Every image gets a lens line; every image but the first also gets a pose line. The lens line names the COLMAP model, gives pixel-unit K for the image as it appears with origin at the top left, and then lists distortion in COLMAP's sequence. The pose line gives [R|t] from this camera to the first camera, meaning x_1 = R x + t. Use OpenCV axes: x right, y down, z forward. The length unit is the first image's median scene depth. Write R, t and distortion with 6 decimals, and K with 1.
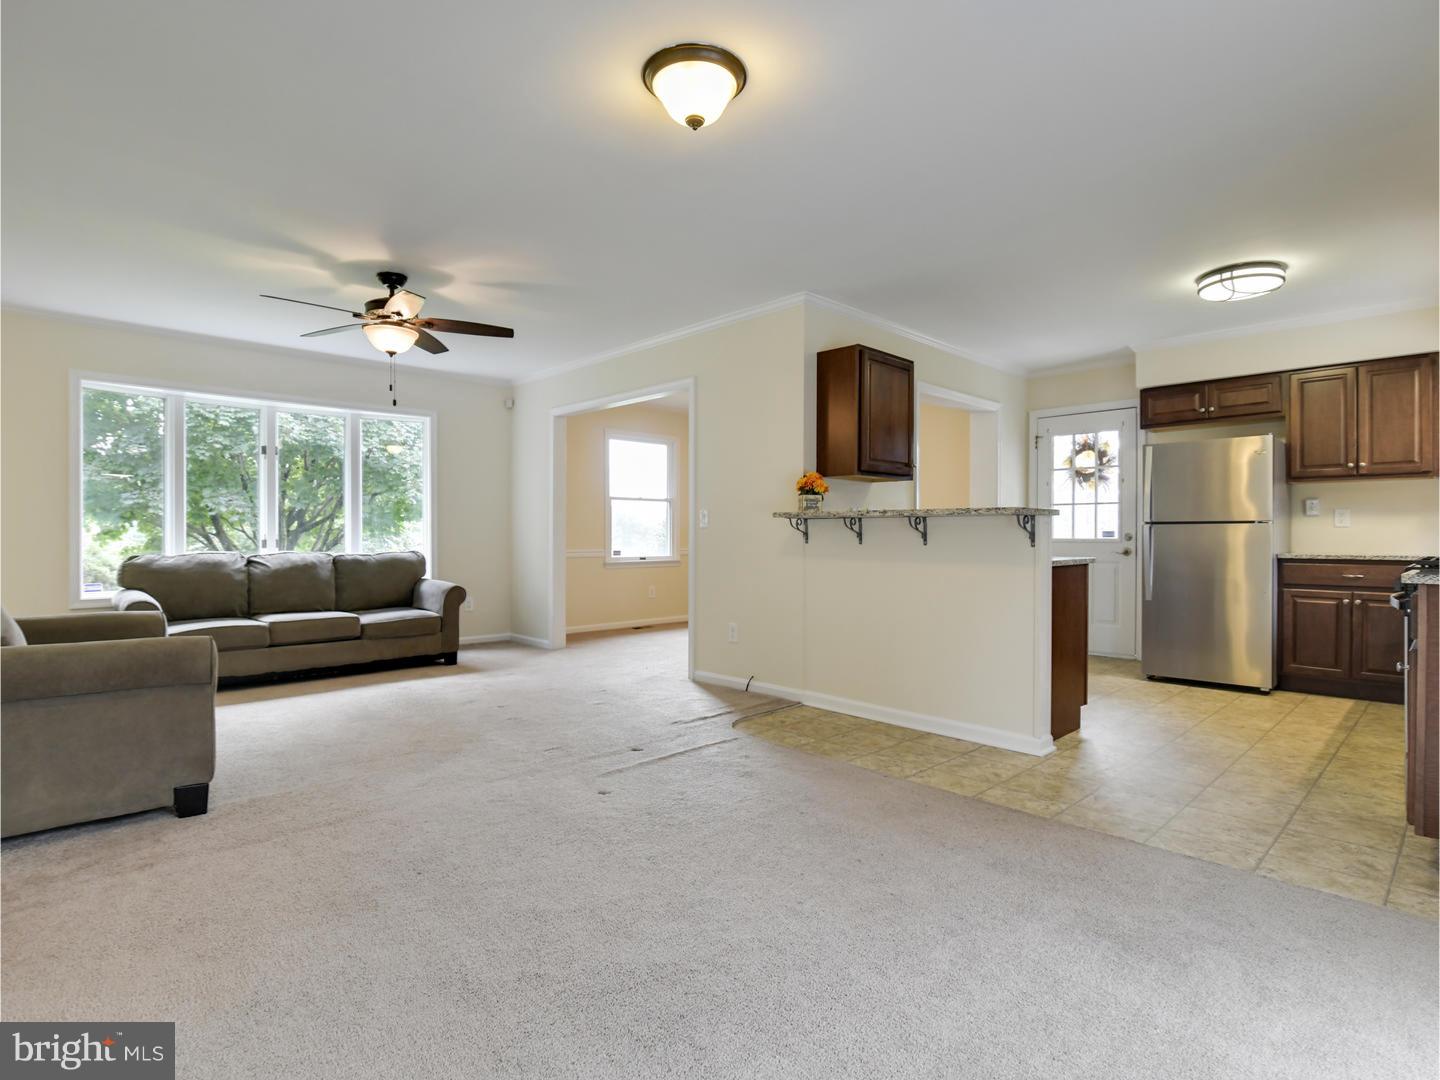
lens RADIAL K [[736.5, 0, 720.0], [0, 736.5, 540.0], [0, 0, 1]] dist [-0.028800, -0.000719]
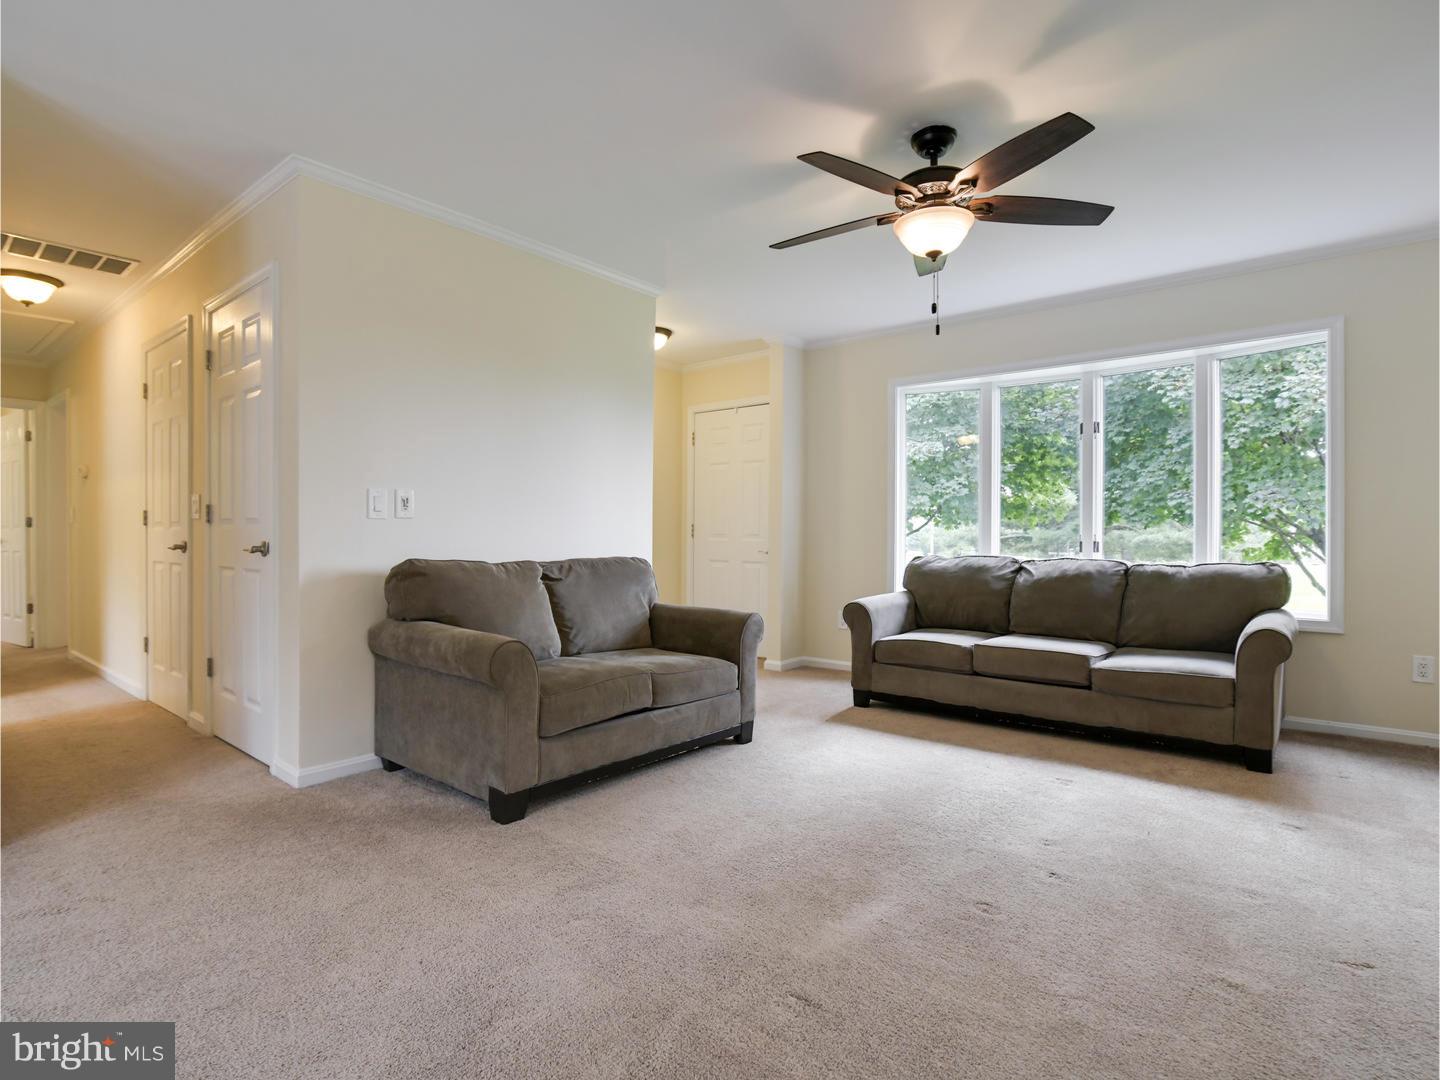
lens RADIAL K [[736.5, 0, 720.0], [0, 736.5, 540.0], [0, 0, 1]] dist [-0.028800, -0.000719]
pose [[0.108230, 0.005236, -0.994112, 0.150177], [-0.008045, 0.999958, 0.004391, -0.002772], [0.994093, 0.007522, 0.108268, 0.626688]]
